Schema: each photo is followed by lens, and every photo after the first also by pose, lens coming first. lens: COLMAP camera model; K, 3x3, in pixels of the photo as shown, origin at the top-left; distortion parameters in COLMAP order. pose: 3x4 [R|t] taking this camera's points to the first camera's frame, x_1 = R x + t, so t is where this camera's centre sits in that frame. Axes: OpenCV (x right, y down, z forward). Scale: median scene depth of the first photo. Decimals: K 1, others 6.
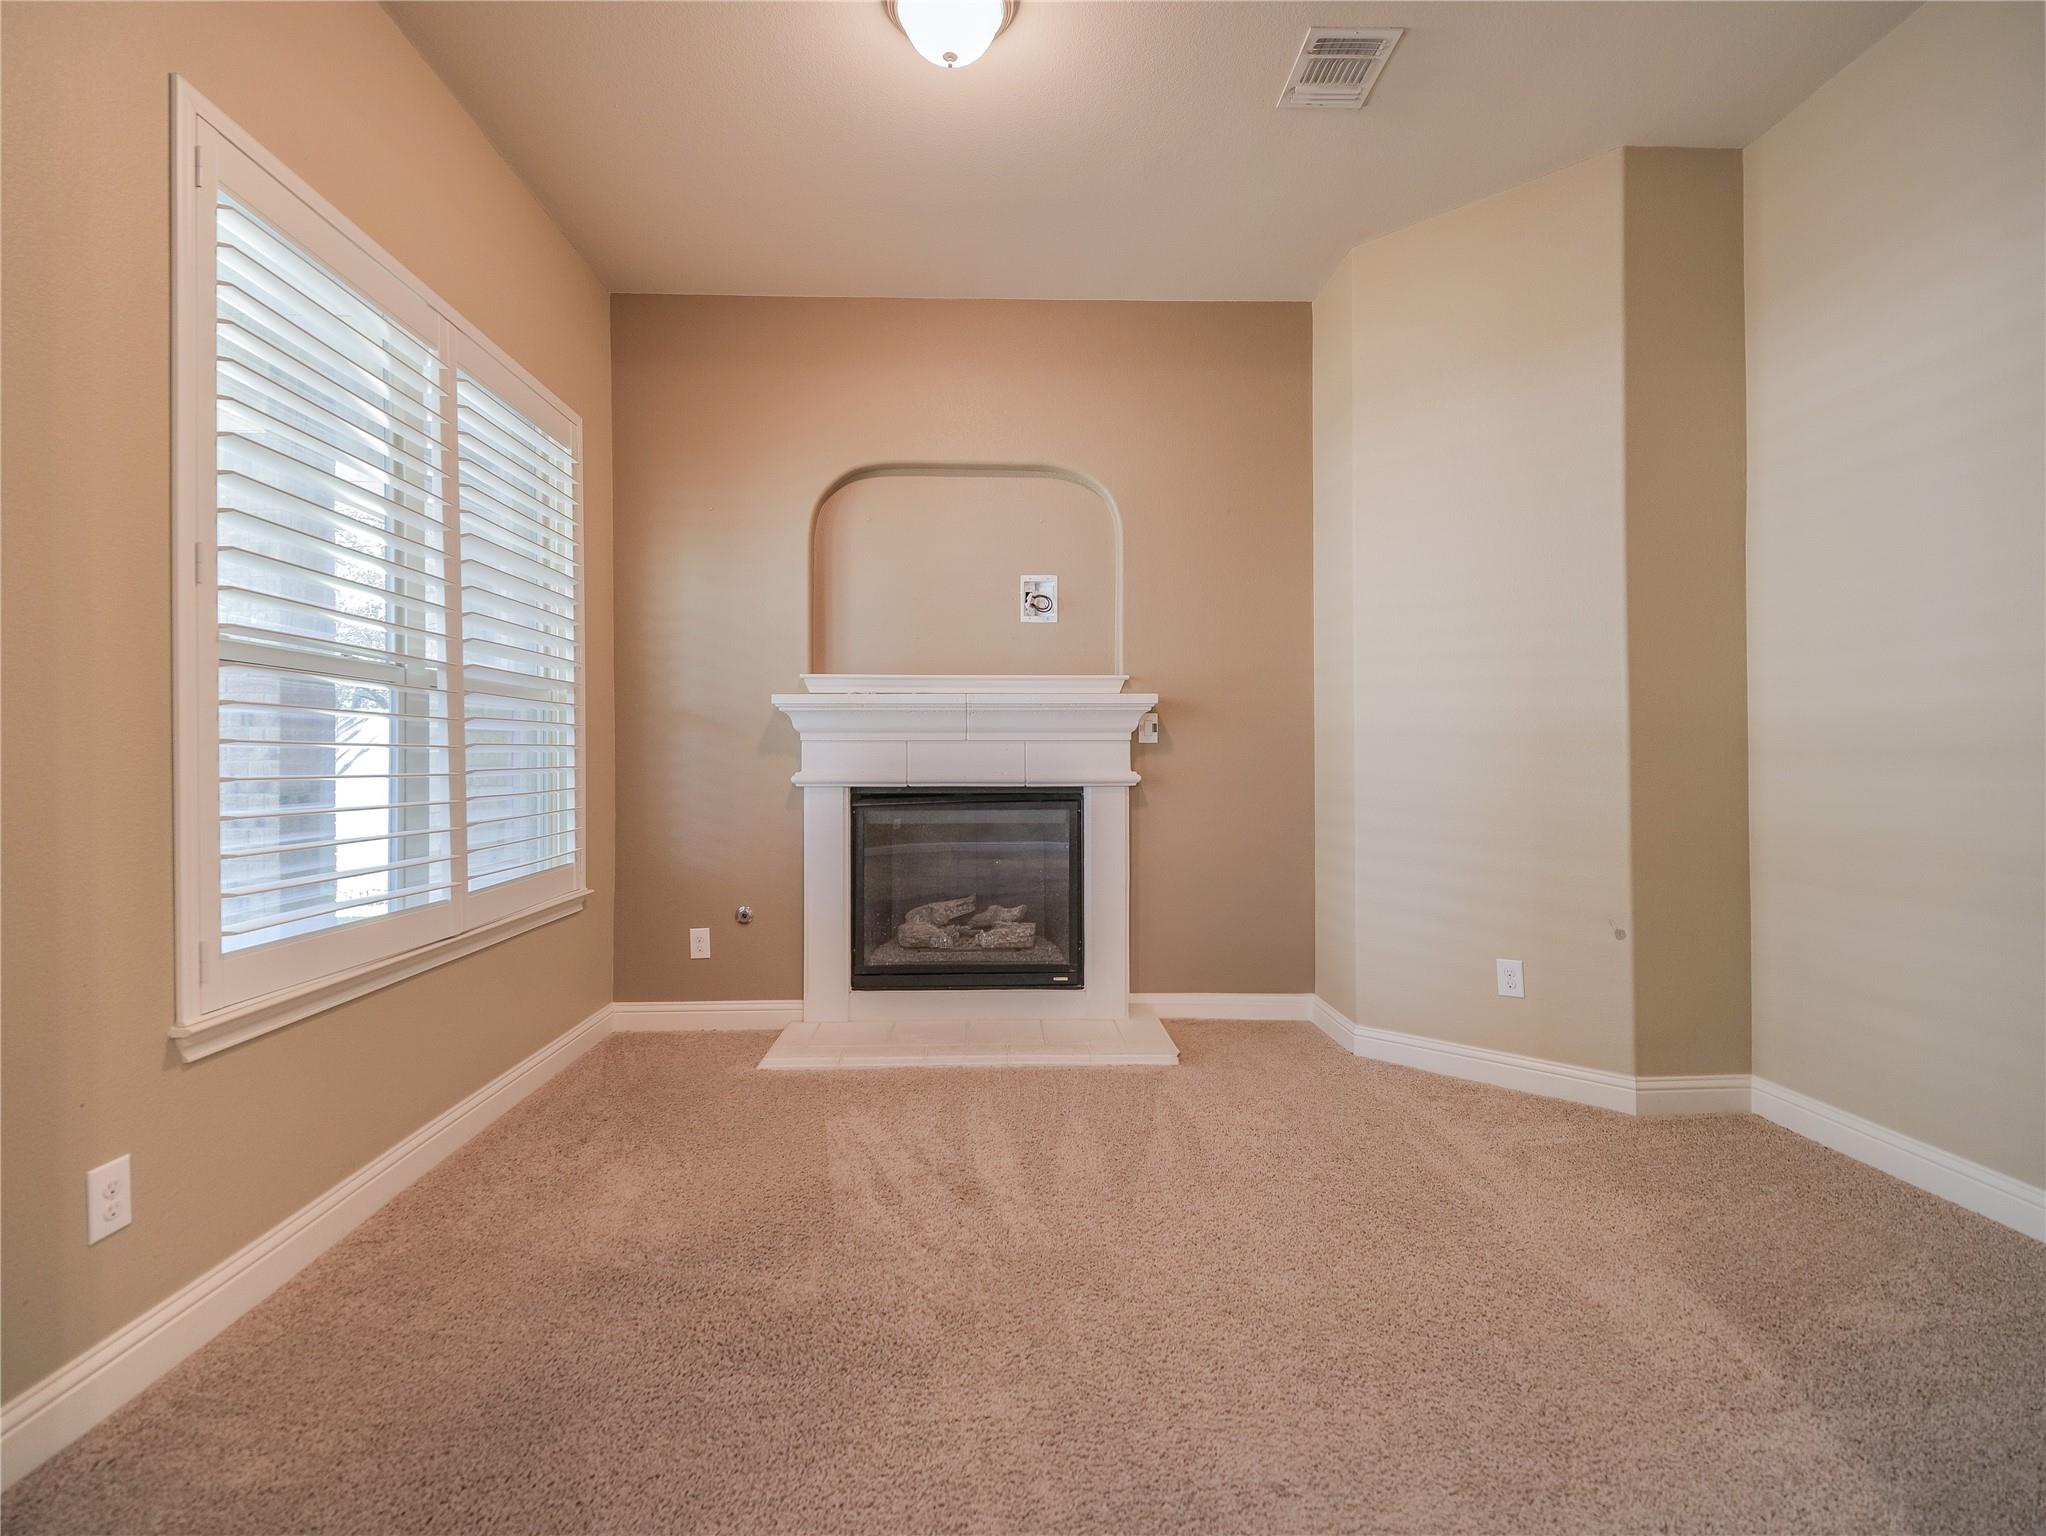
lens RADIAL K [[951.2, 0, 1037.0], [0, 951.2, 769.3], [0, 0, 1]] dist [0.019348, -0.012608]
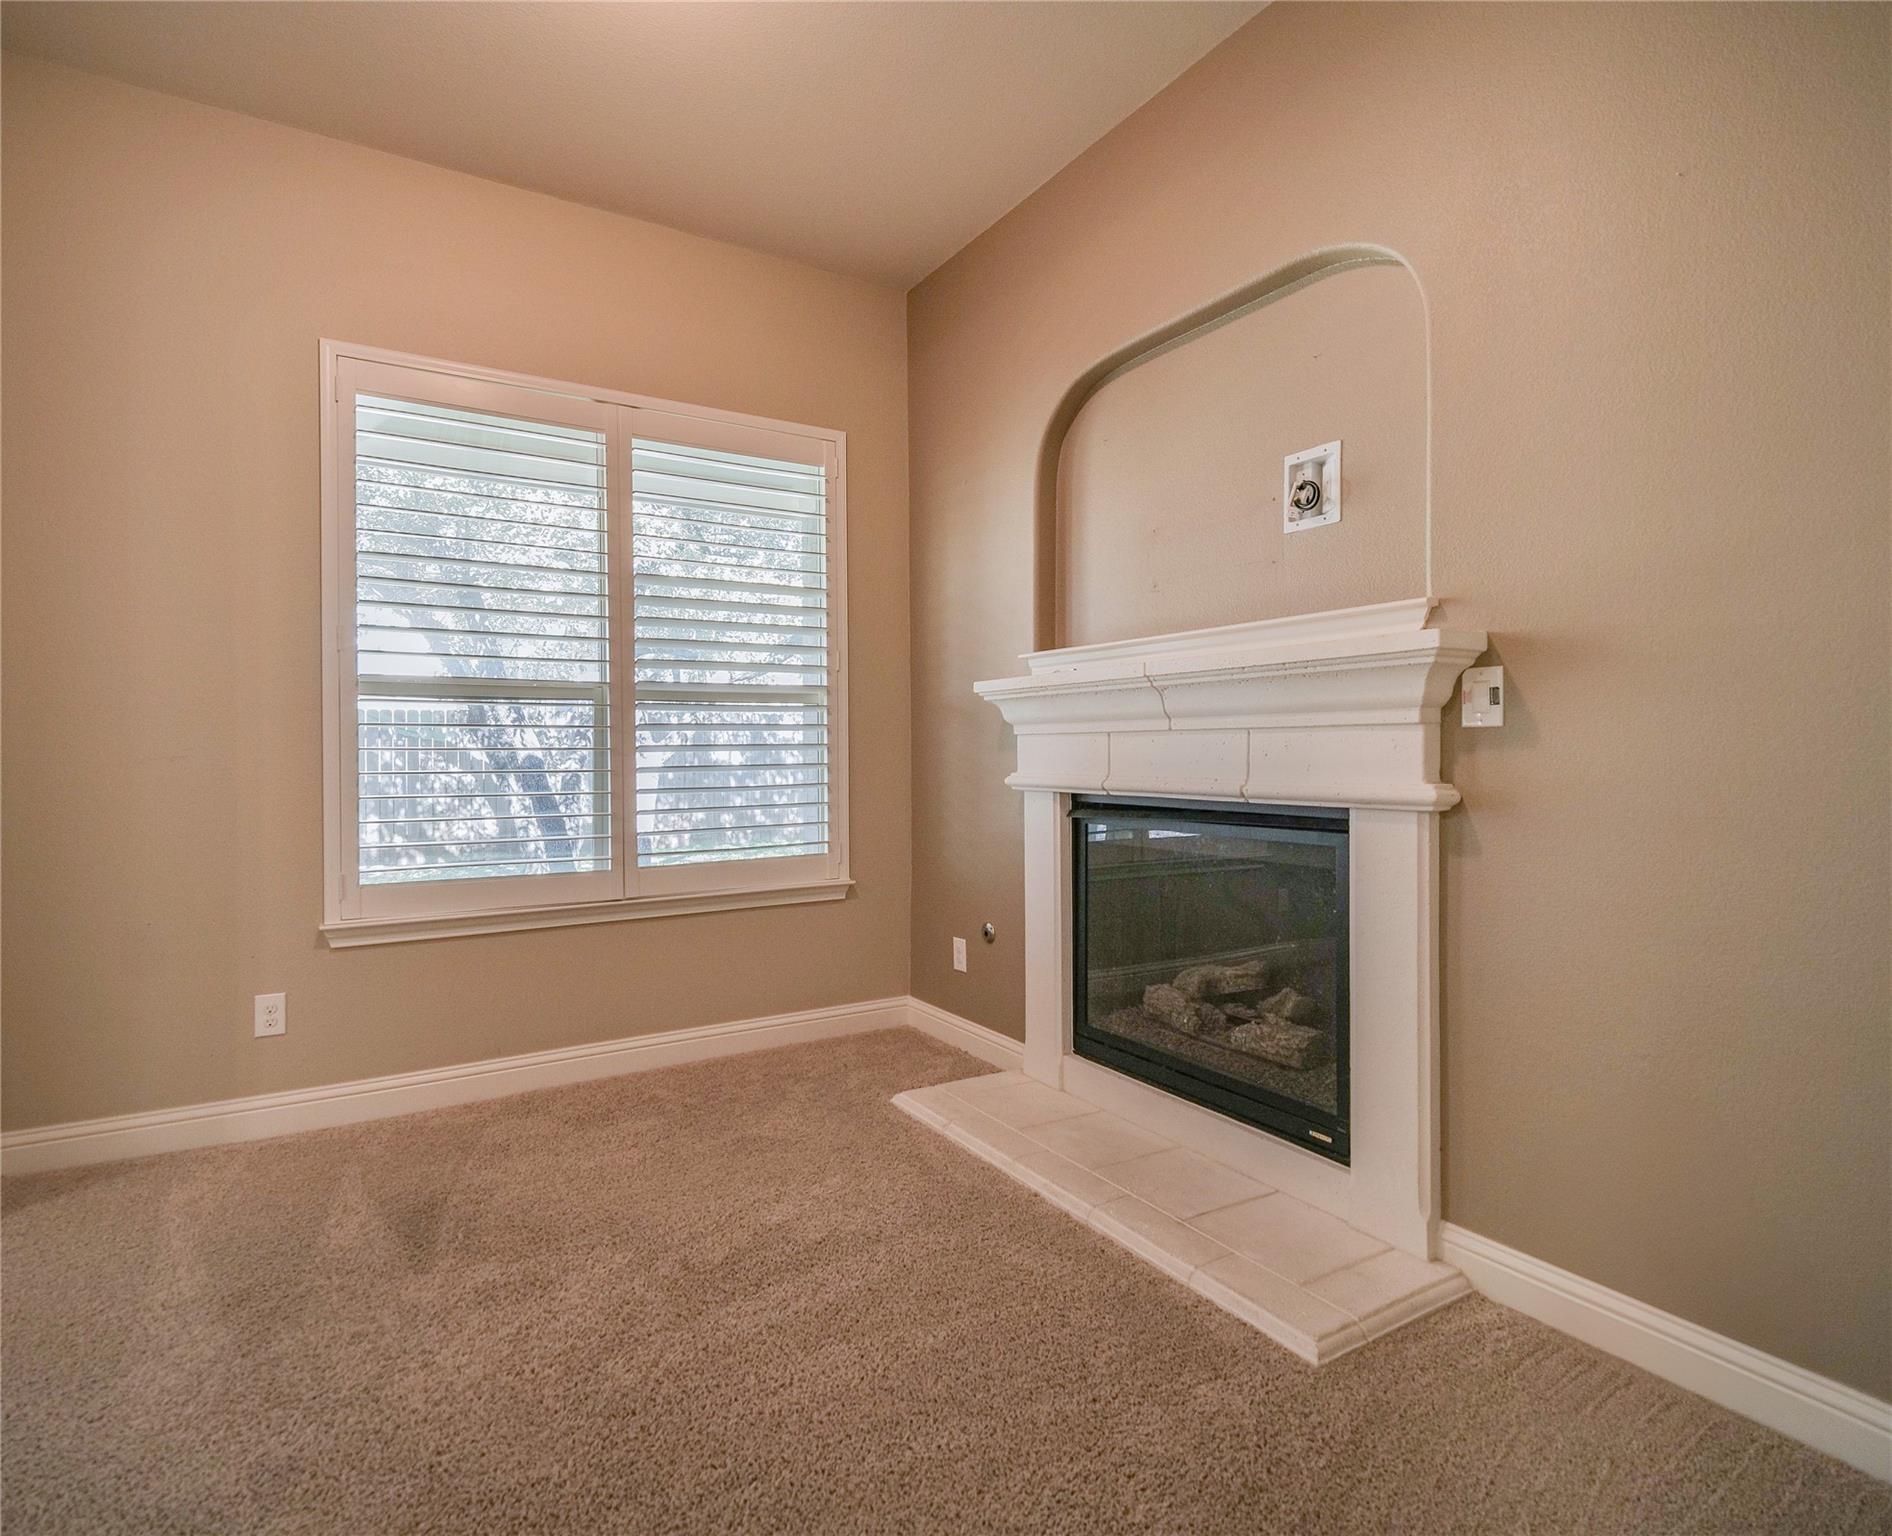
lens RADIAL K [[996.8, 0, 966.4], [0, 996.8, 765.6], [0, 0, 1]] dist [0.006512, -0.001563]
pose [[0.433170, 0.014444, -0.901197, 0.501202], [-0.006224, 0.999896, 0.013034, -0.013487], [0.901291, -0.000036, 0.433214, 0.567762]]
